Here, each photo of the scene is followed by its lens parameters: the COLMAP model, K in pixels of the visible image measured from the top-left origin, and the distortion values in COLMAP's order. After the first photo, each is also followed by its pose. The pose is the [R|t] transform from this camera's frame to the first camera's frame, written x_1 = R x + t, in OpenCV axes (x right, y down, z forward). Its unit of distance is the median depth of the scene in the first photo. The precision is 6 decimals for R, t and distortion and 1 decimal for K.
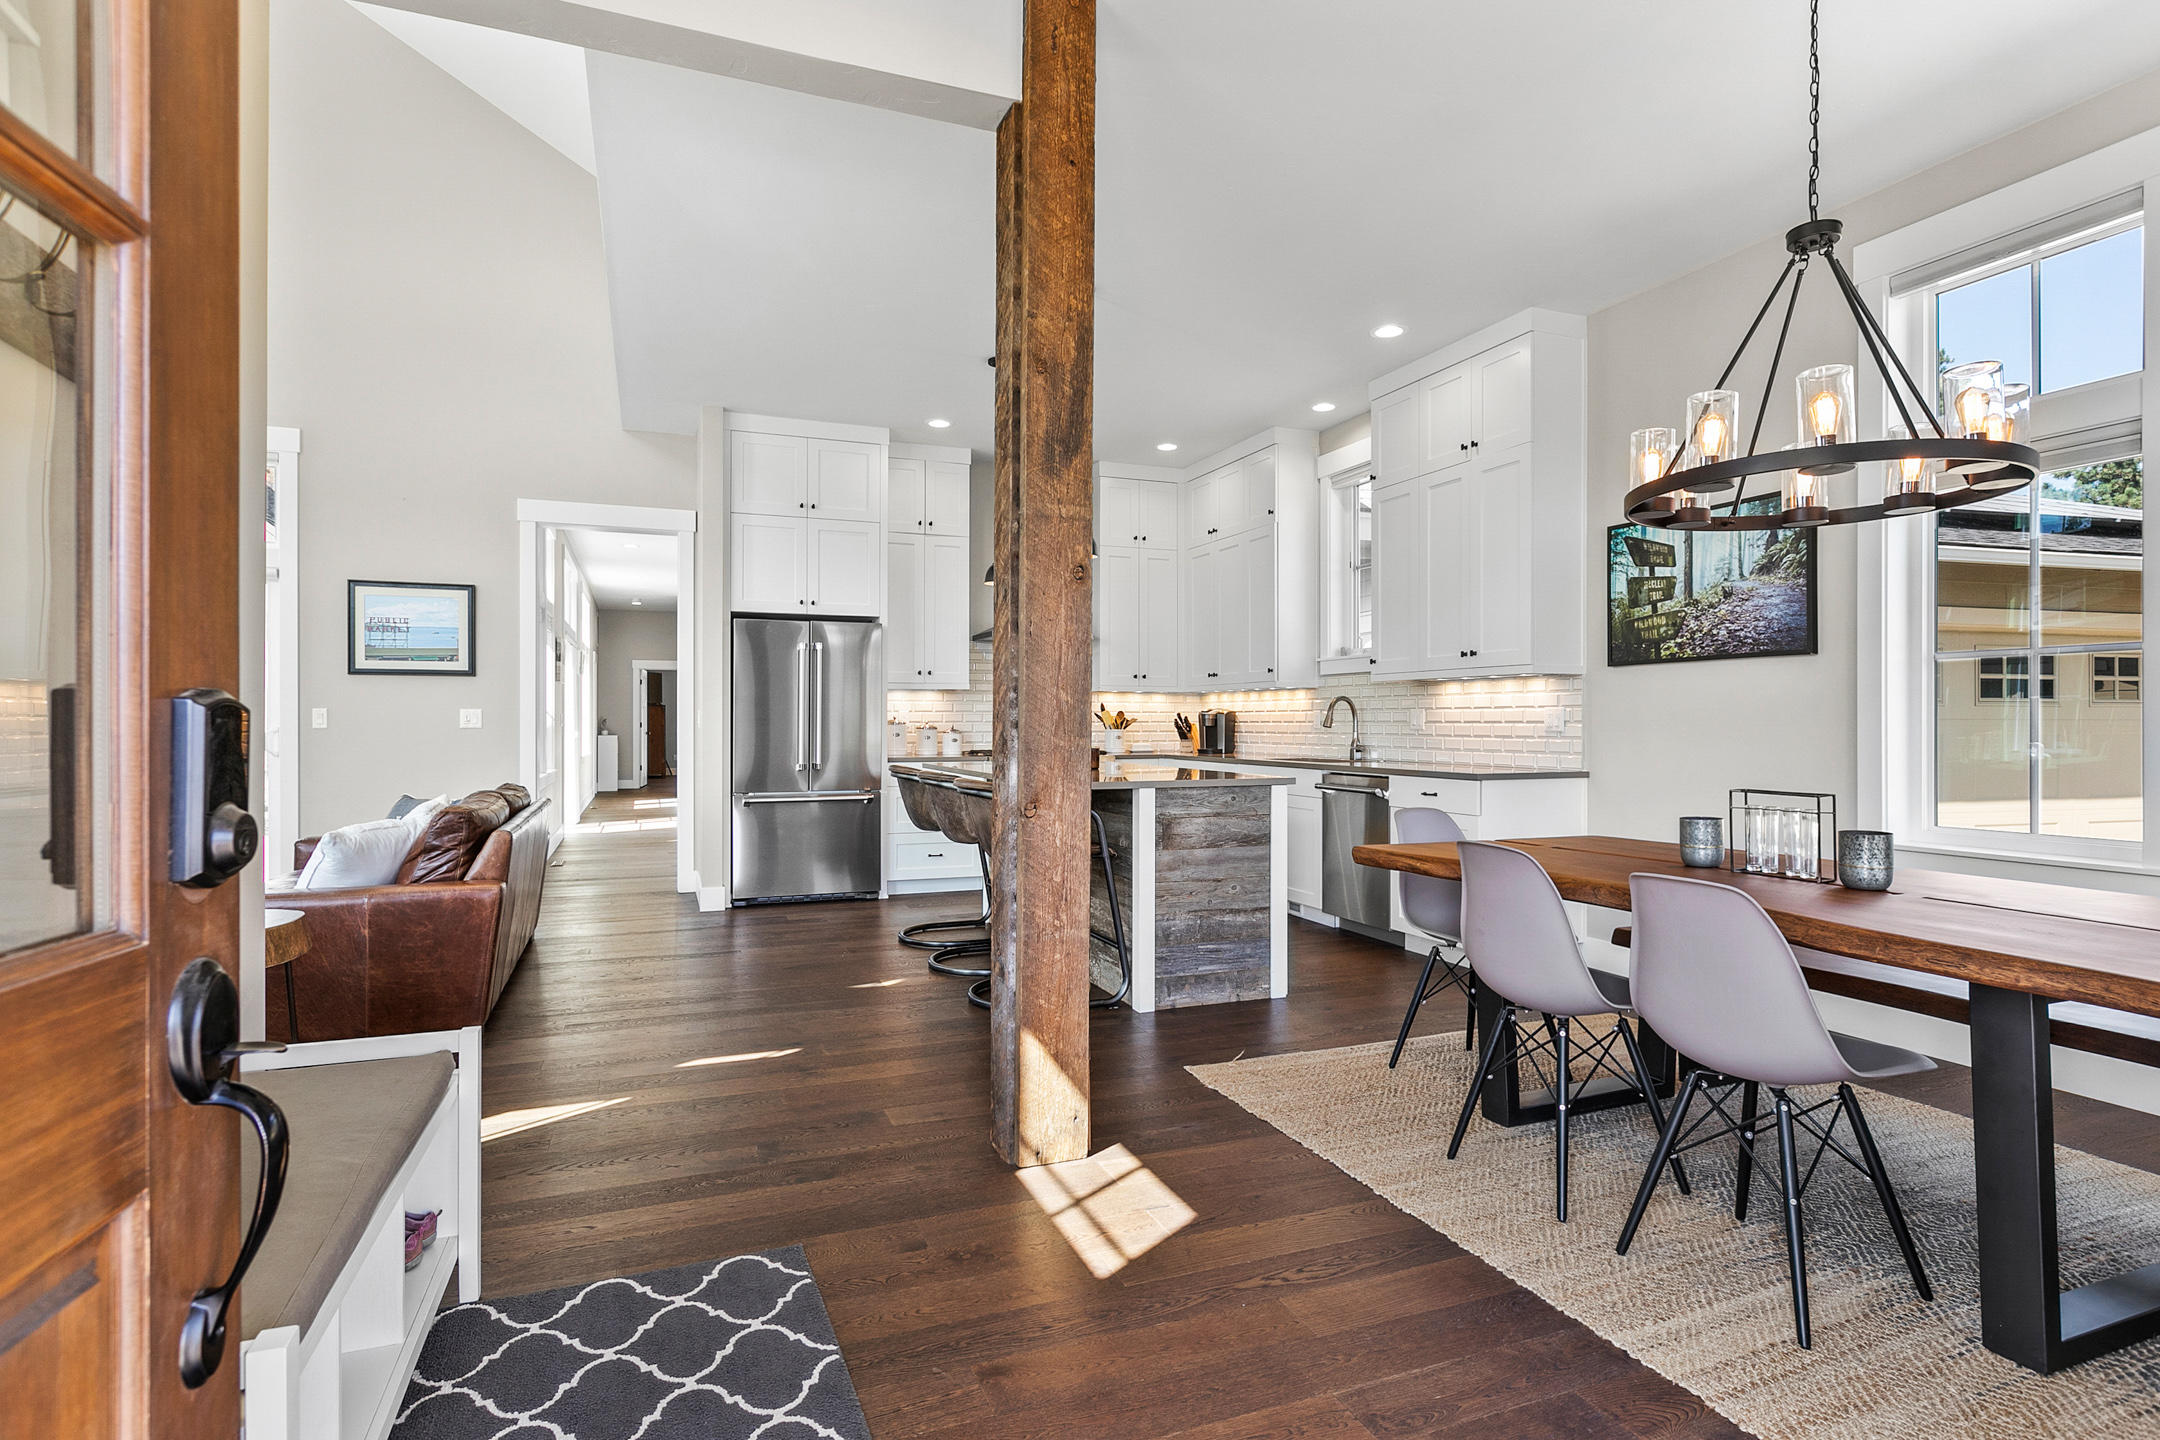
lens RADIAL K [[1114.5, 0, 1064.8], [0, 1114.5, 730.4], [0, 0, 1]] dist [0.007474, -0.003360]
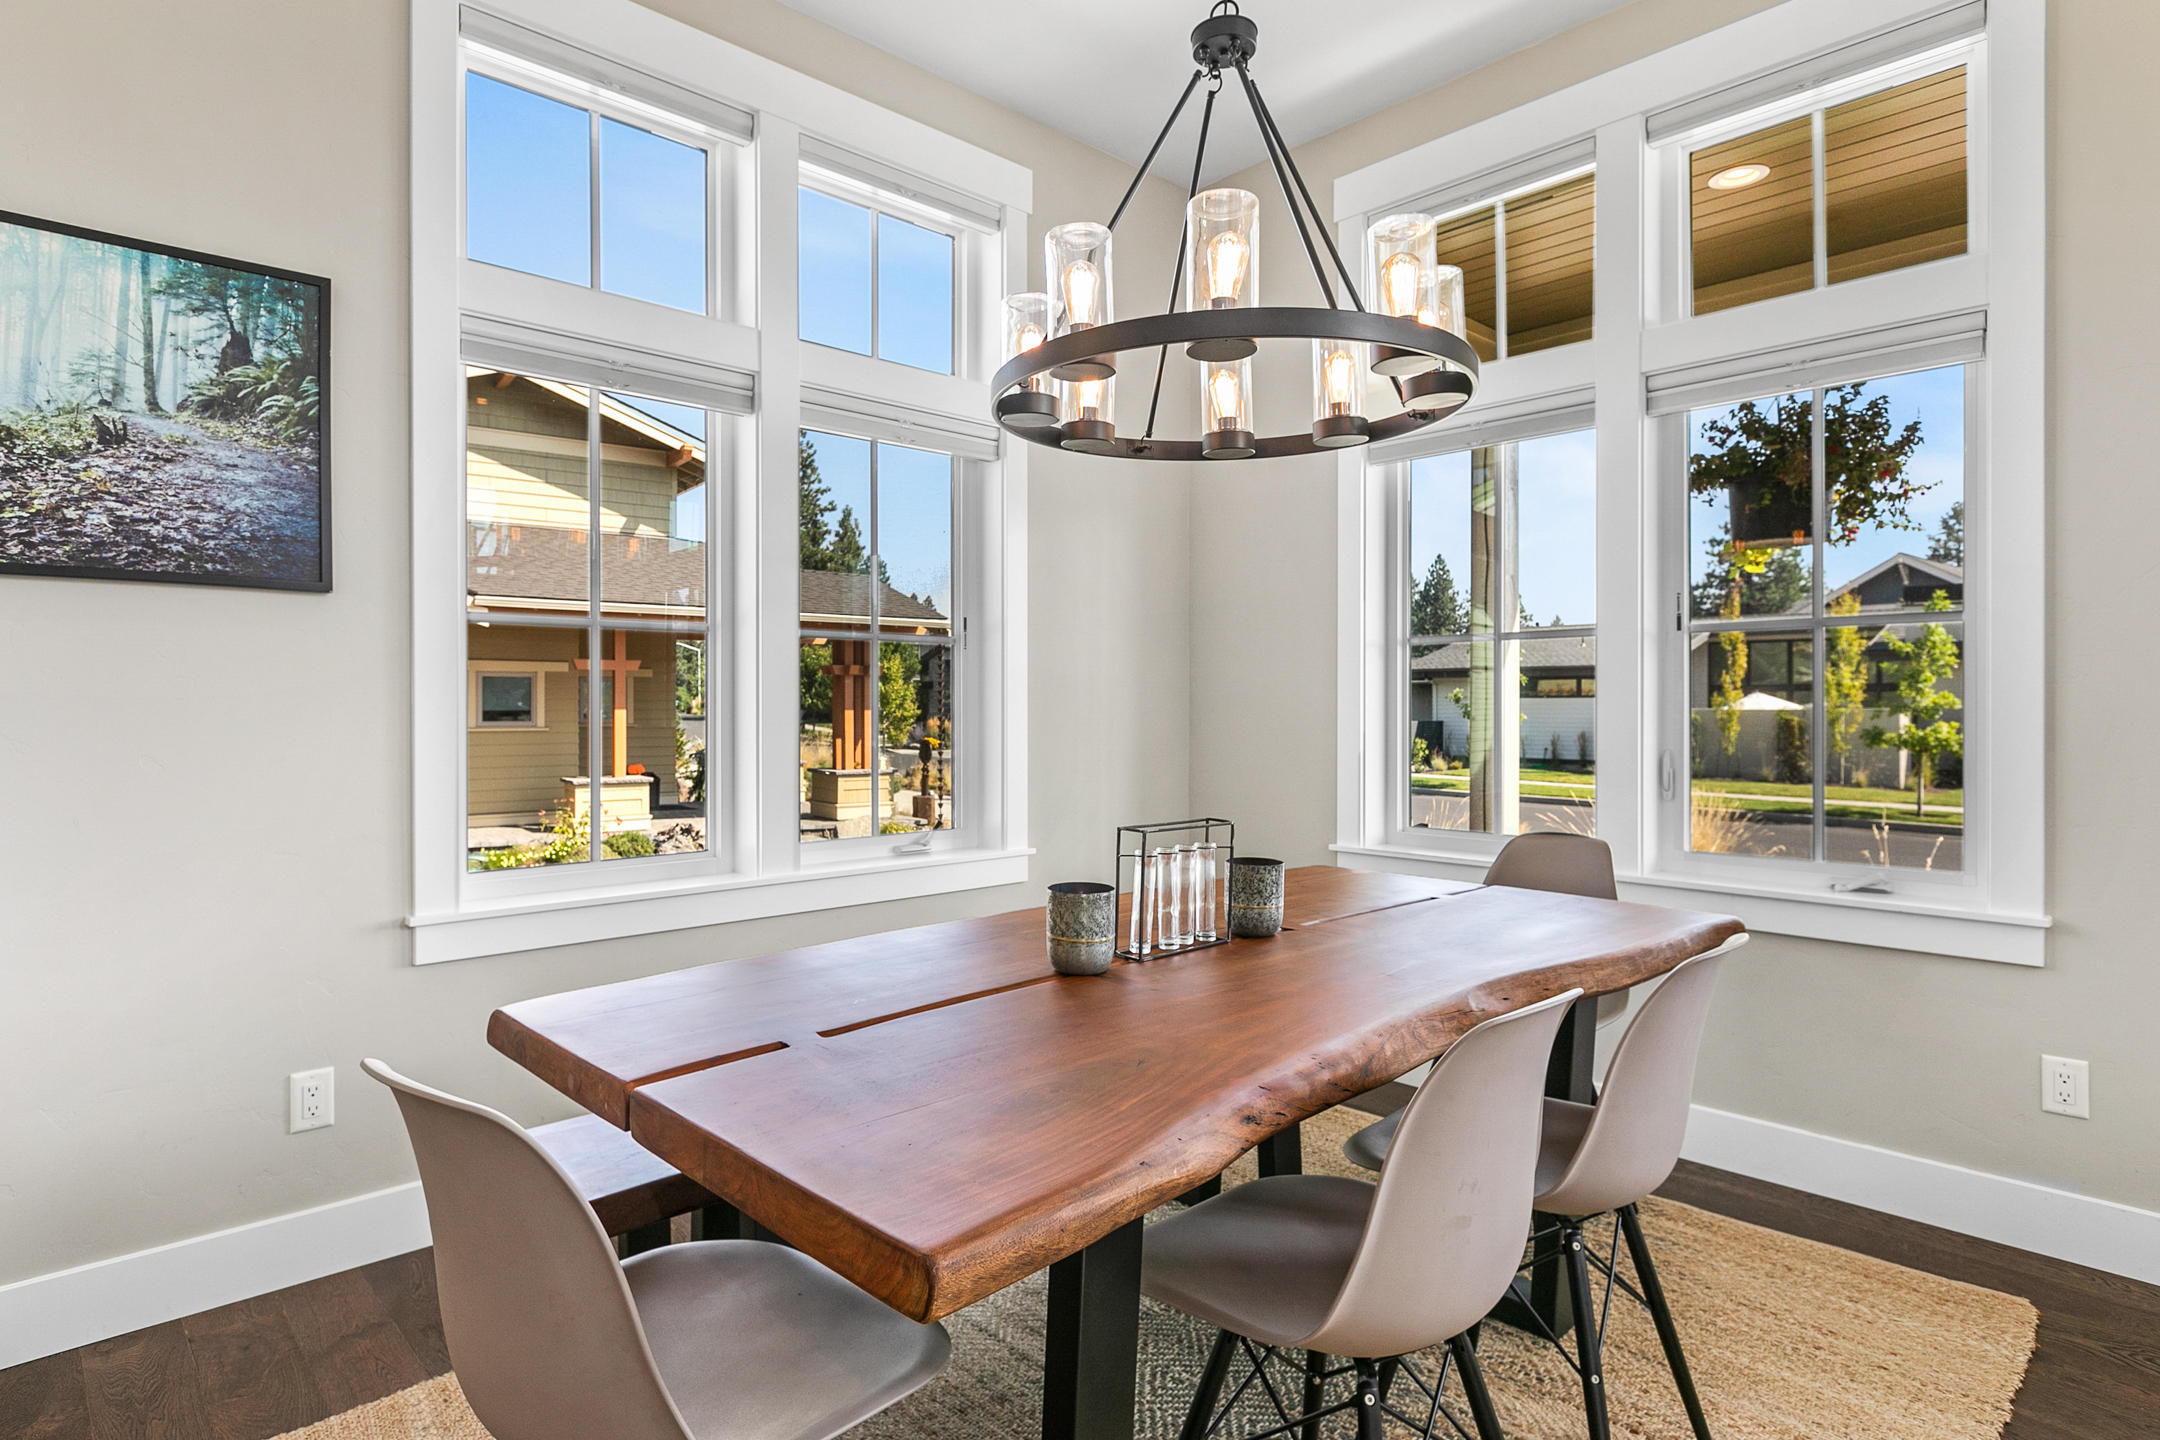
lens RADIAL K [[1165.6, 0, 1070.2], [0, 1165.6, 703.8], [0, 0, 1]] dist [0.002268, -0.001585]
pose [[-0.386305, -0.001236, 0.922370, 0.004670], [0.005604, 0.999978, 0.003687, -0.009588], [-0.922354, 0.006593, -0.386290, 0.606521]]
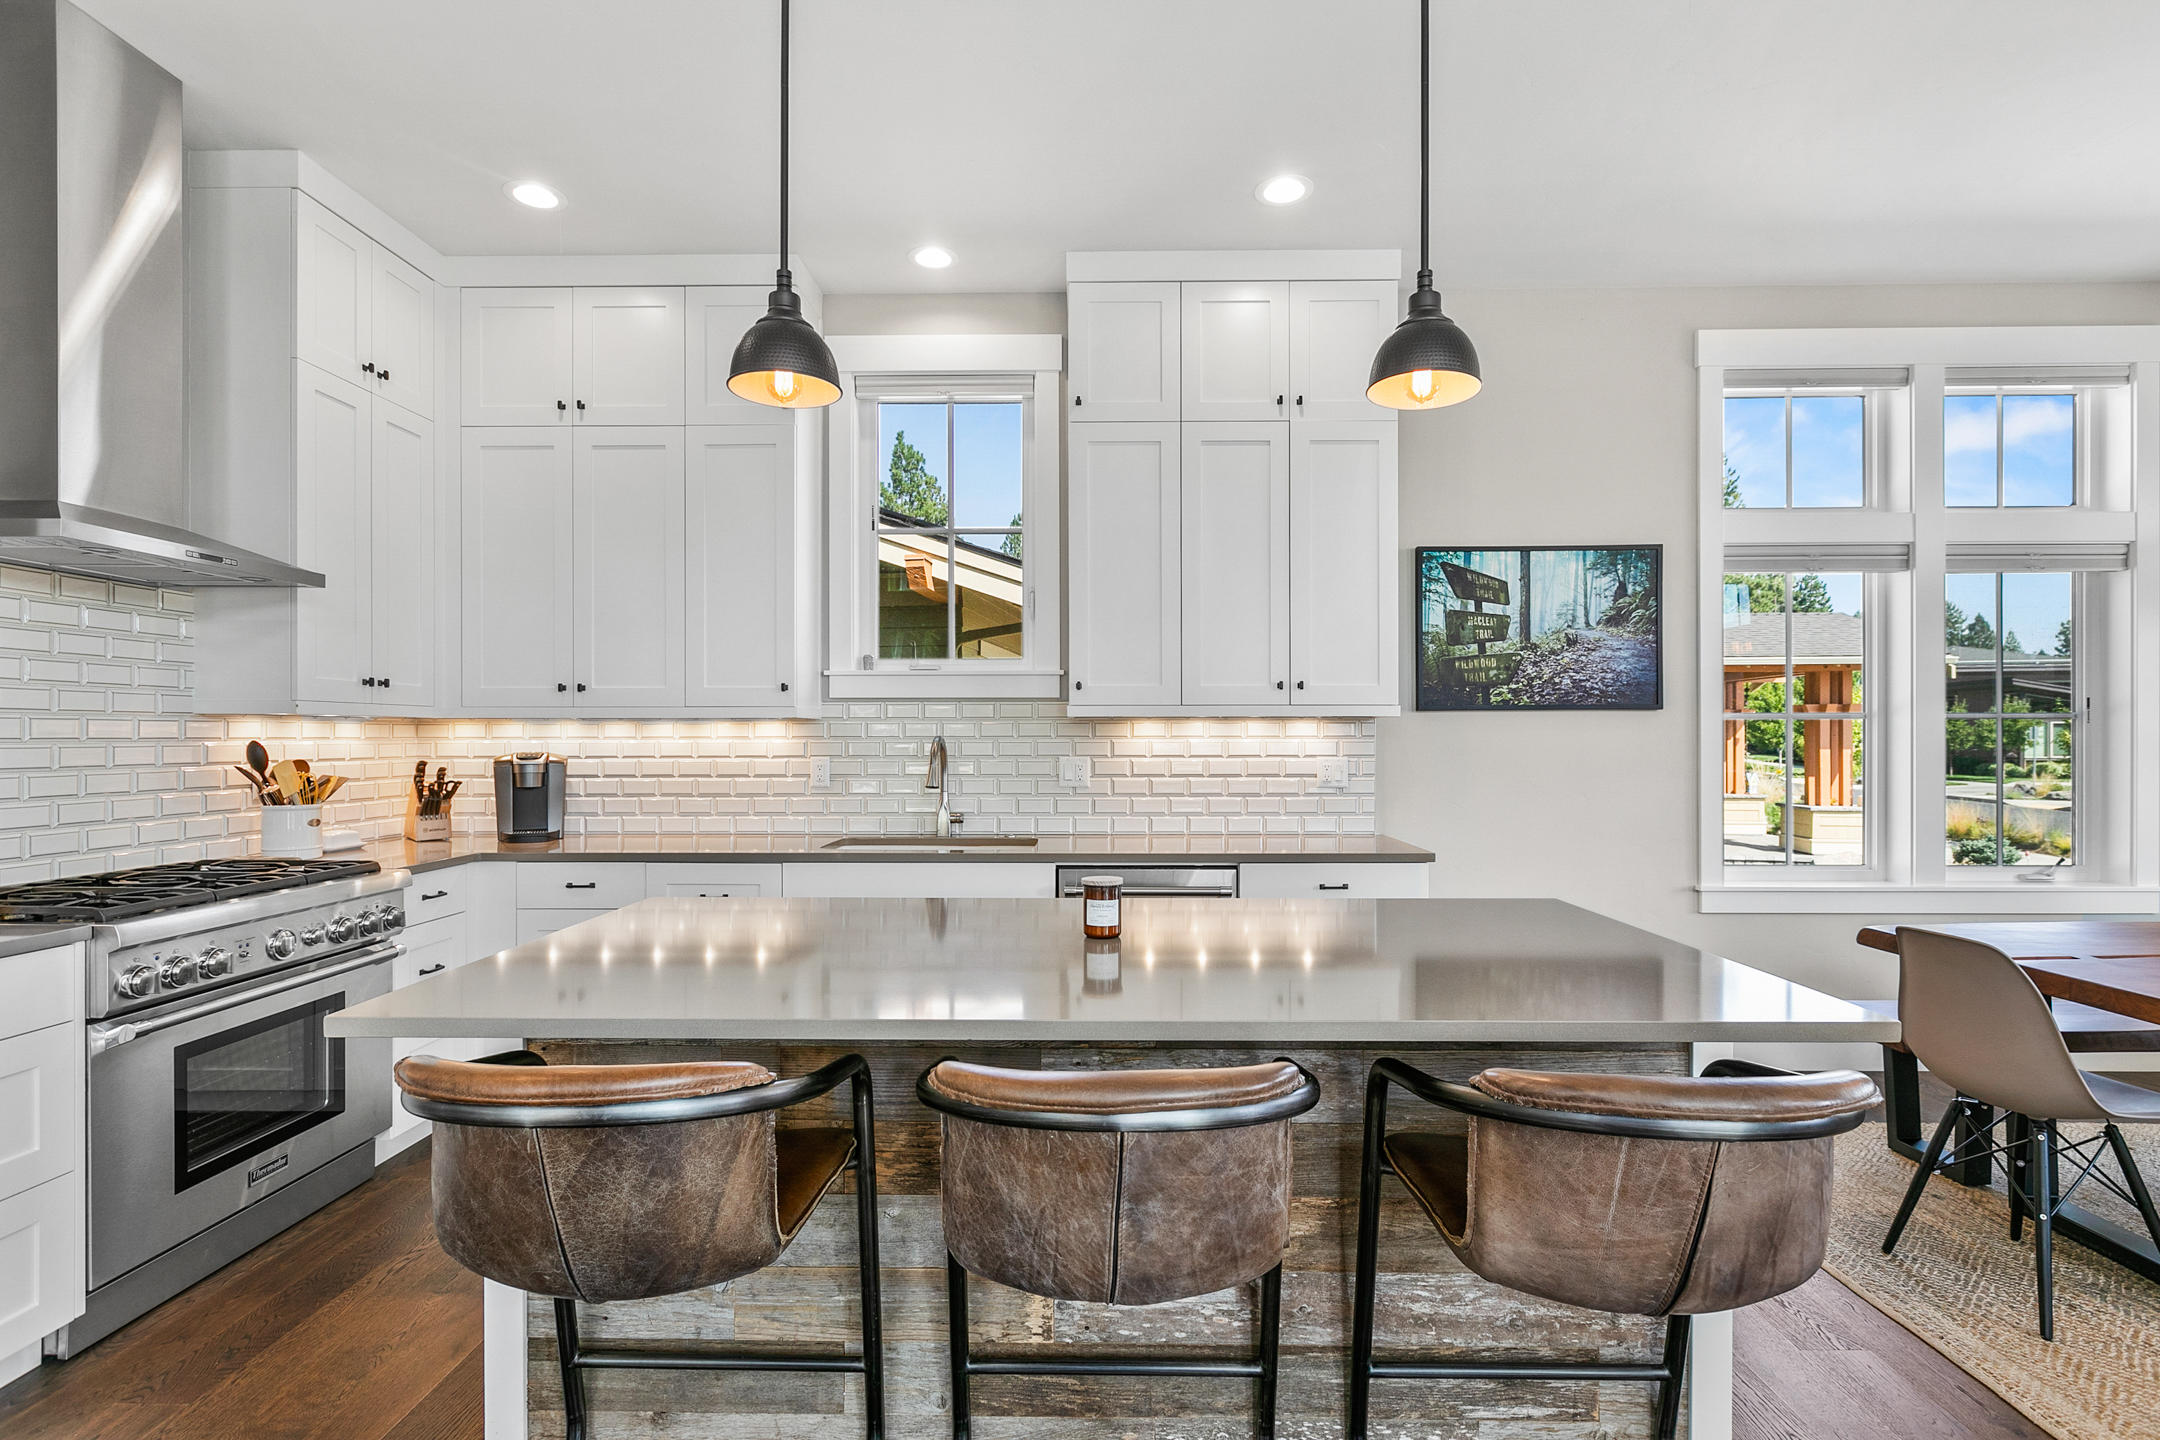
lens RADIAL K [[1040.0, 0, 1075.7], [0, 1040.0, 736.7], [0, 0, 1]] dist [0.001215, -0.001435]
pose [[0.371733, -0.003331, 0.928334, -0.287395], [0.008313, 0.999965, 0.000260, -0.032722], [-0.928302, 0.007621, 0.371748, 0.782286]]
